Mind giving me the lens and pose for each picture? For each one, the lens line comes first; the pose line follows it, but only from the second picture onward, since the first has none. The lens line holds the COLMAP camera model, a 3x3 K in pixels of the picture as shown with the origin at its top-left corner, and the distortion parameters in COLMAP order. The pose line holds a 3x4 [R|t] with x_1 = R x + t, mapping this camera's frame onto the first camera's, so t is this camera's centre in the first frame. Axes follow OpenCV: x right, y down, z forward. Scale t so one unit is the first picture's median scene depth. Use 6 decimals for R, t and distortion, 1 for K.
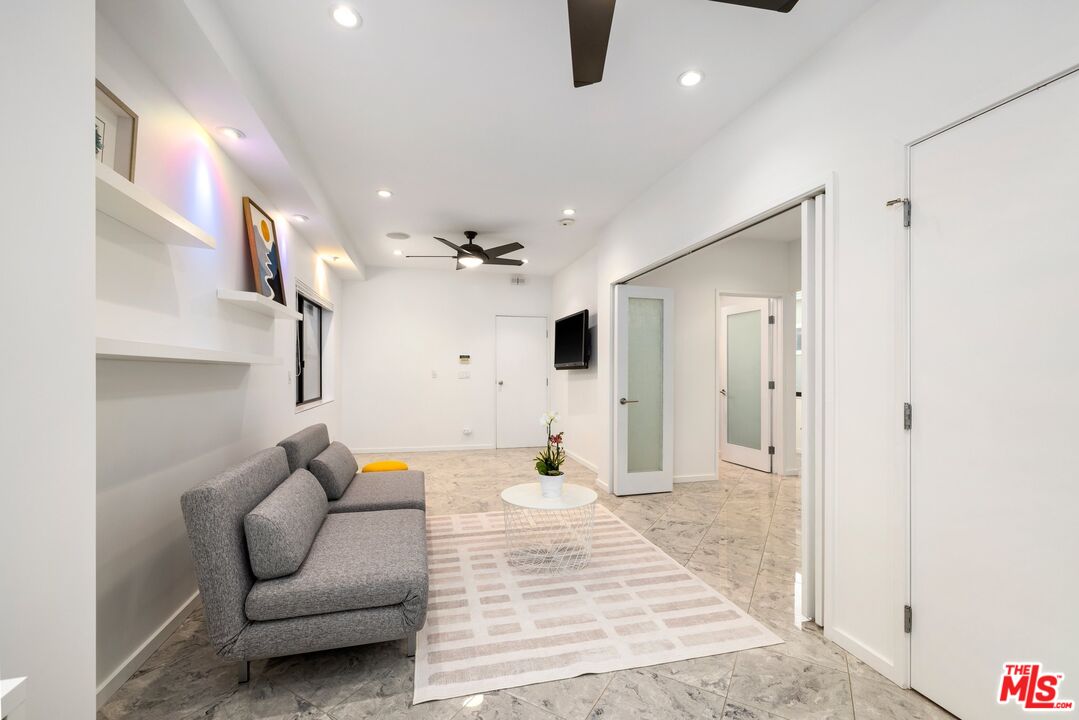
lens RADIAL K [[456.3, 0, 534.5], [0, 456.3, 366.6], [0, 0, 1]] dist [0.001335, 0.000063]
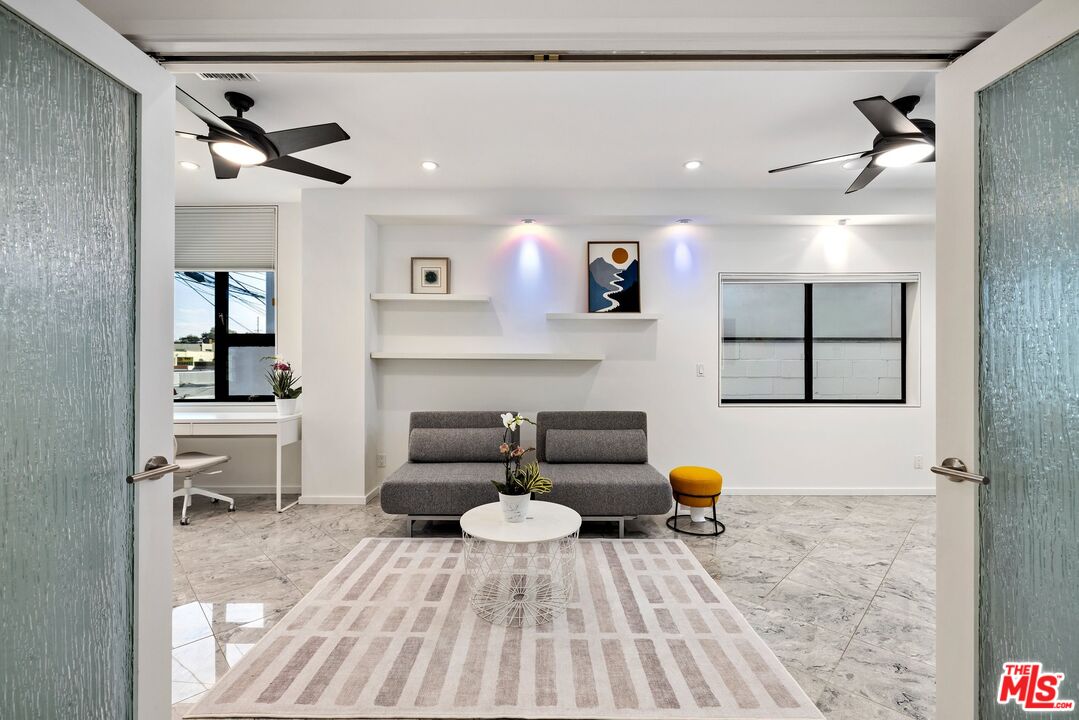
lens RADIAL K [[456.3, 0, 535.0], [0, 456.3, 362.4], [0, 0, 1]] dist [0.001335, 0.000063]
pose [[-0.245225, -0.004340, -0.969456, 0.965143], [0.007349, 0.999953, -0.006335, 0.018297], [0.969438, -0.008678, -0.245182, 1.482281]]
